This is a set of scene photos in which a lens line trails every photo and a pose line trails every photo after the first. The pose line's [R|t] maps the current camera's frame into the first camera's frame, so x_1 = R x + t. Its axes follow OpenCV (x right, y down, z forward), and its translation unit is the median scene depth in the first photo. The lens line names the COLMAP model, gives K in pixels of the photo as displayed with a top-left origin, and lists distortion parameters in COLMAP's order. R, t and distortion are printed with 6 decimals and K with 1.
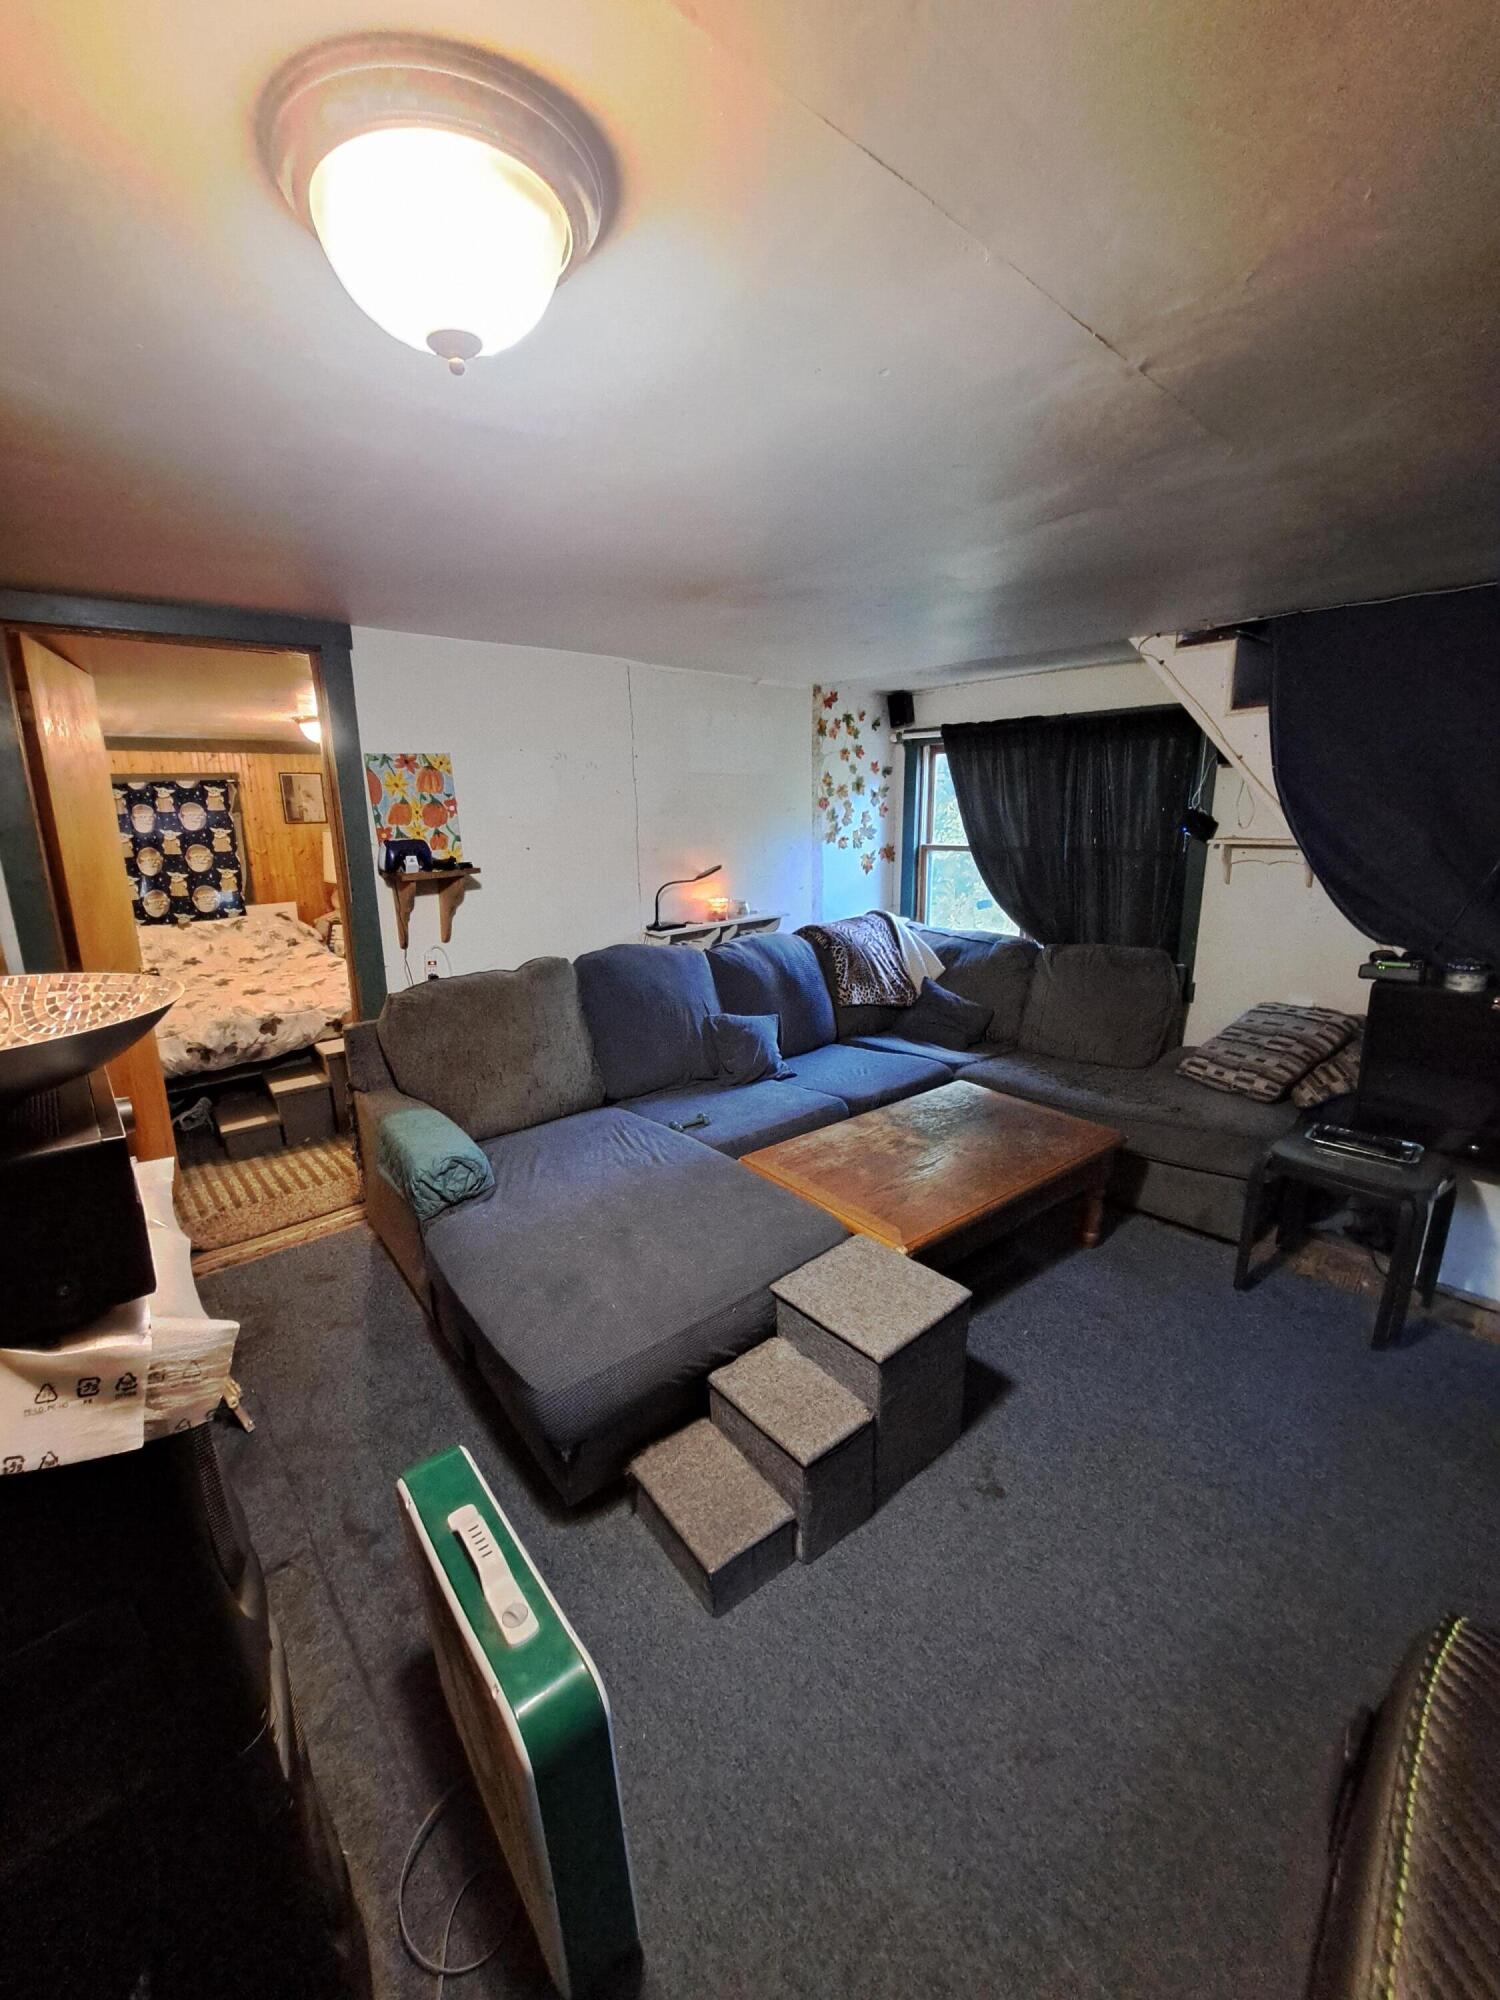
lens RADIAL K [[799.6, 0, 719.8], [0, 799.6, 997.1], [0, 0, 1]] dist [-0.016246, -0.000834]
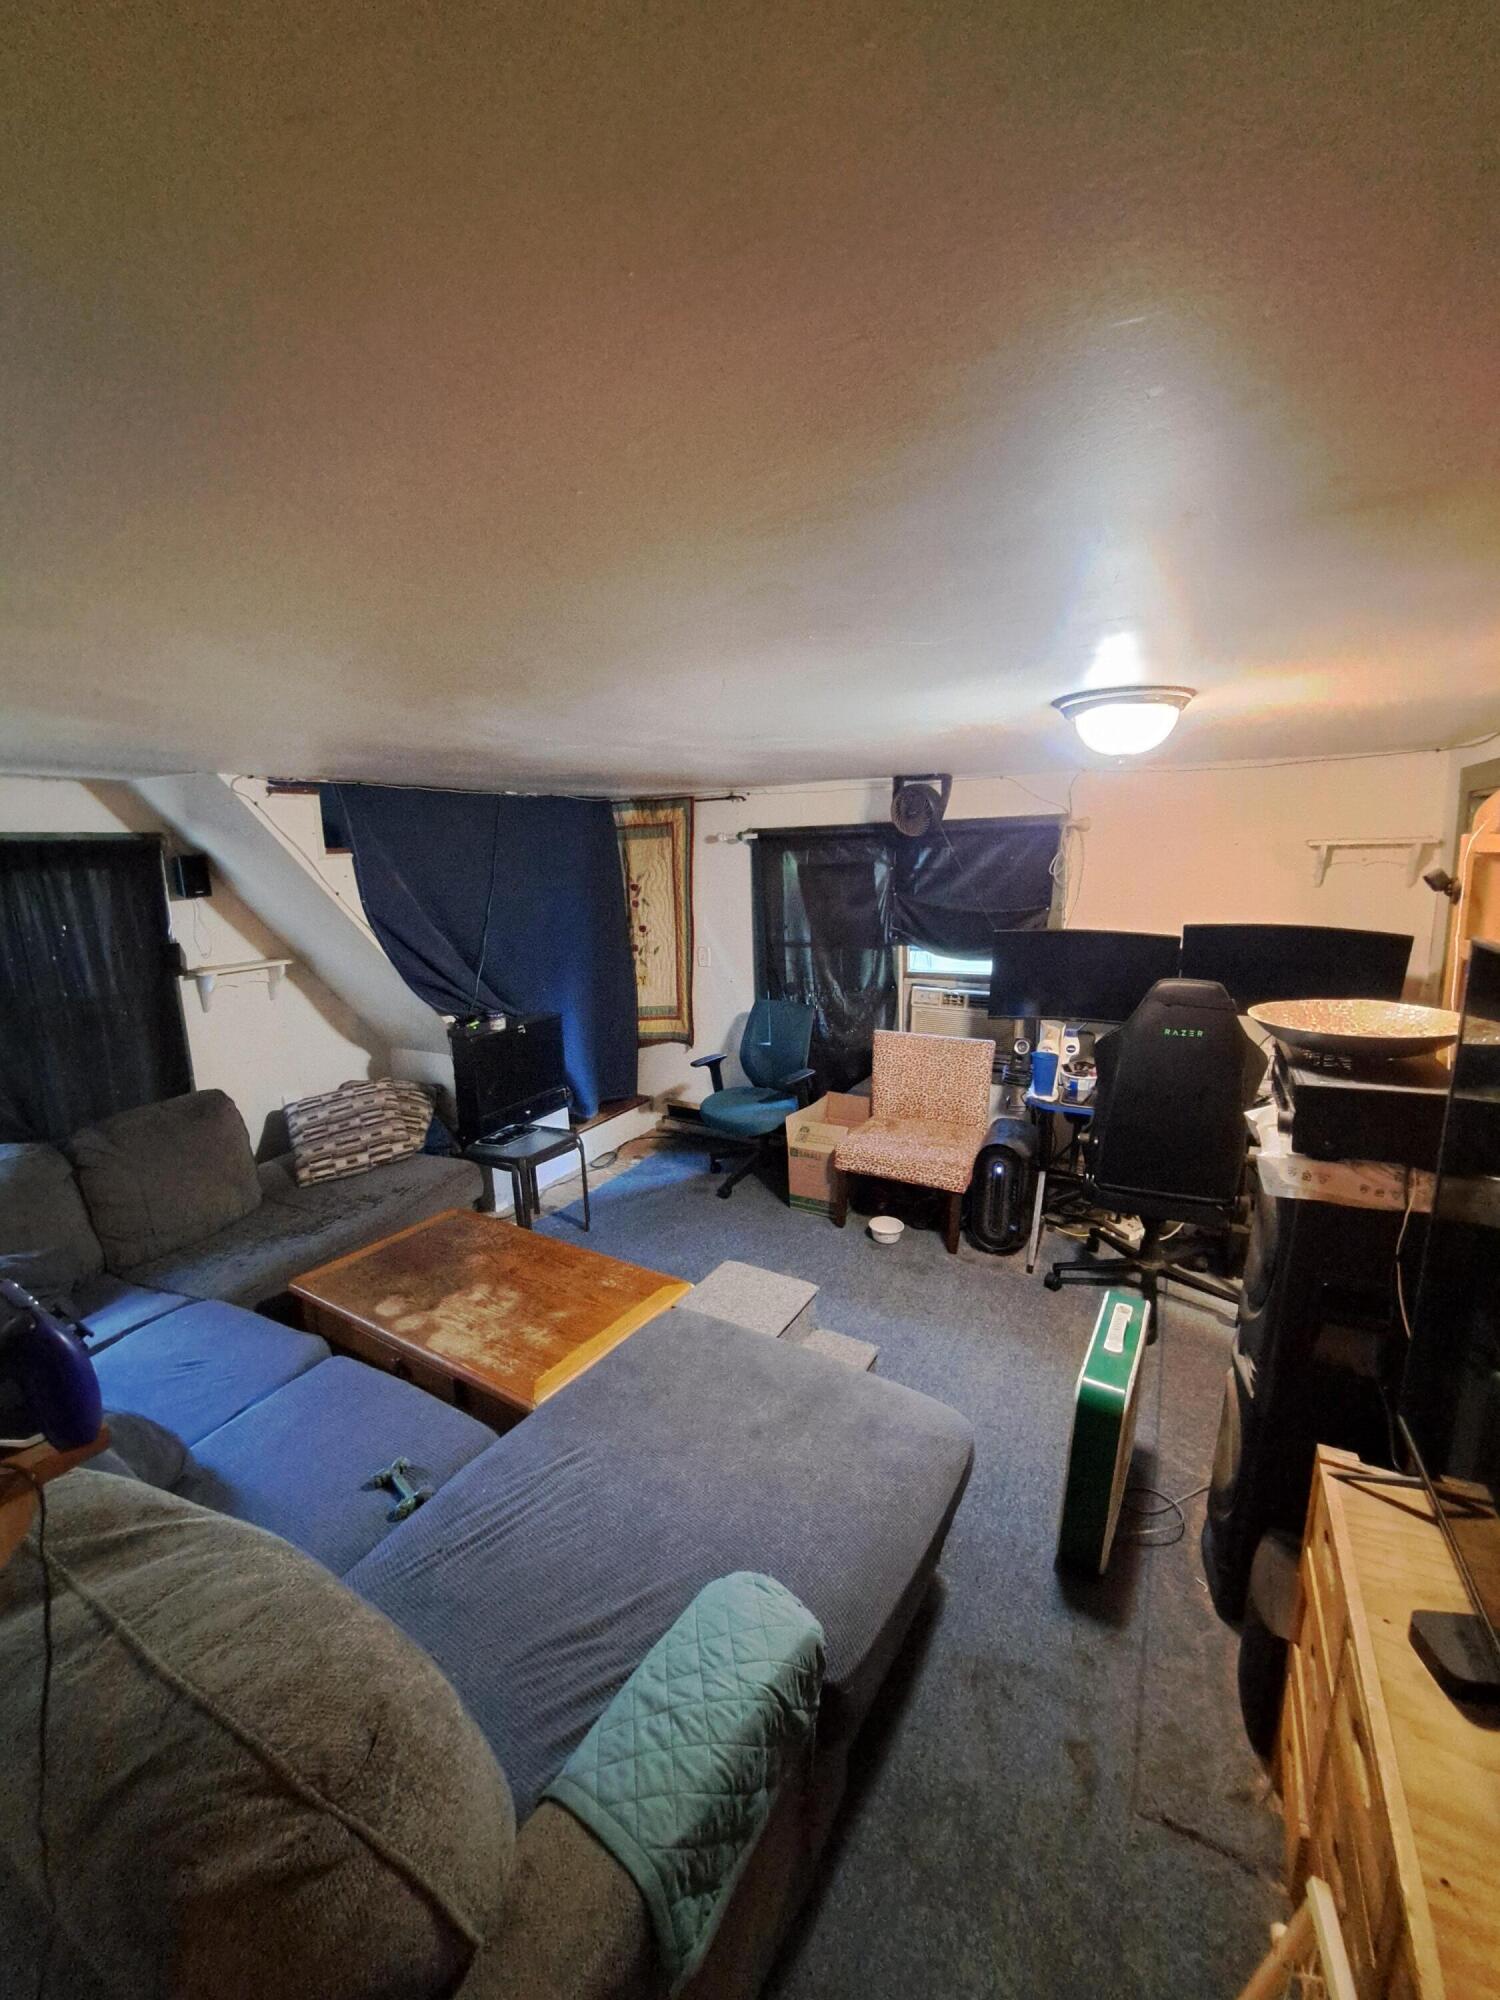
lens RADIAL K [[799.6, 0, 719.8], [0, 799.6, 997.1], [0, 0, 1]] dist [-0.016246, -0.000834]
pose [[-0.342081, -0.128384, 0.930859, -0.531127], [0.256931, 0.940094, 0.224078, -0.223358], [-0.903862, 0.315819, -0.288603, 0.704249]]
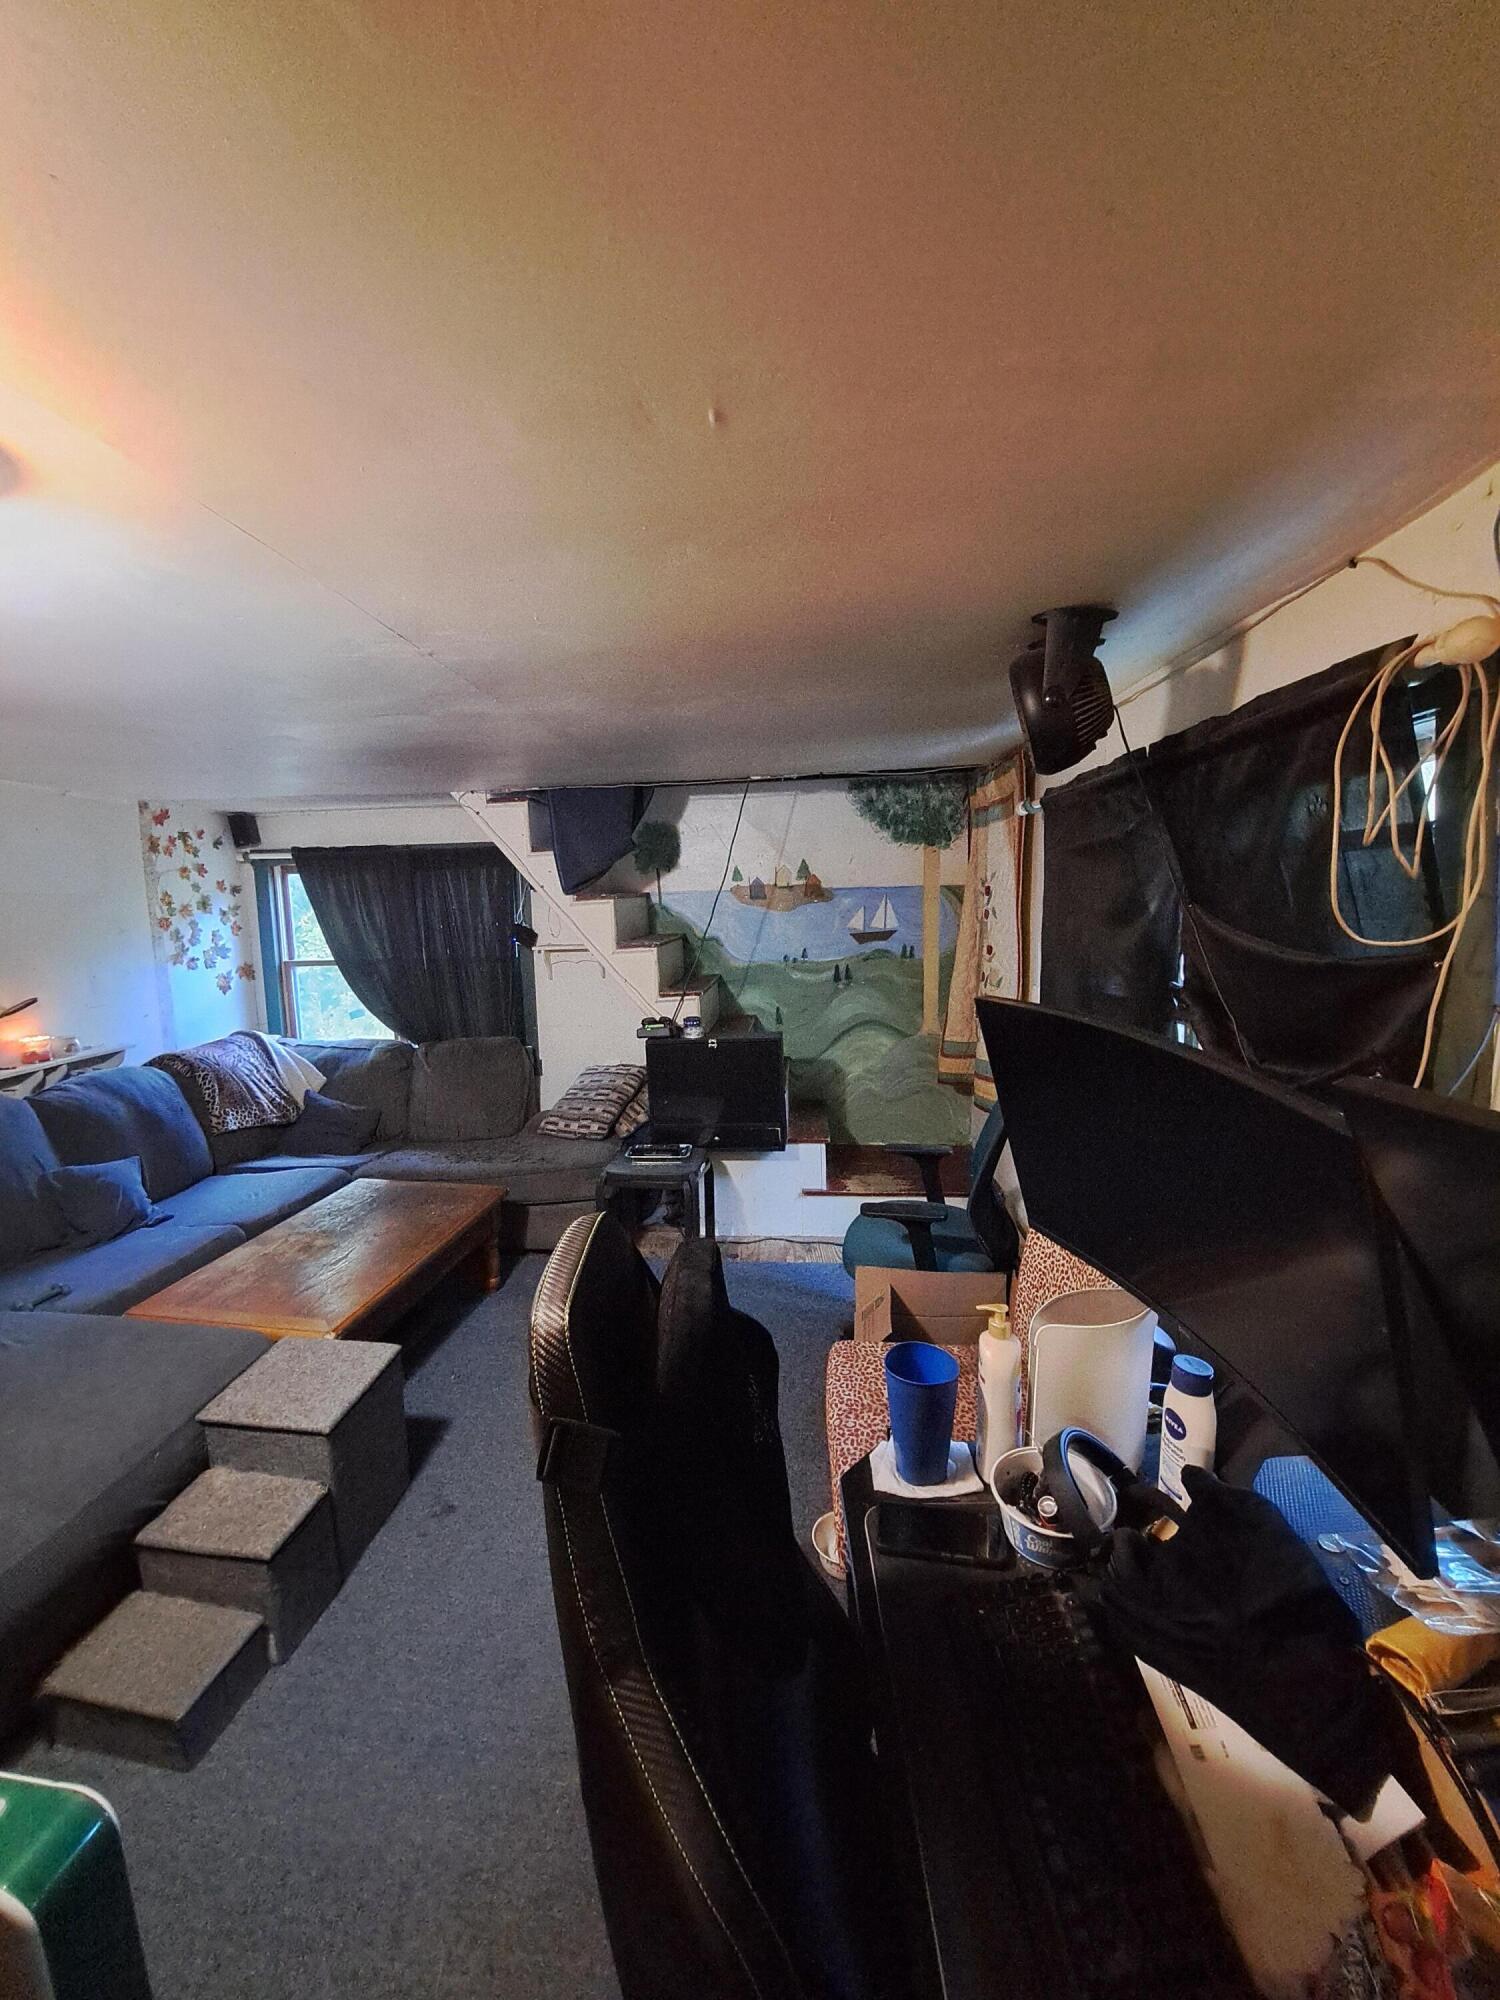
lens RADIAL K [[799.6, 0, 719.8], [0, 799.6, 997.1], [0, 0, 1]] dist [-0.016246, -0.000834]
pose [[0.726011, -0.079283, 0.683097, -0.051588], [0.169000, 0.983439, -0.065475, 0.016220], [-0.666593, 0.162979, 0.727387, -0.123278]]
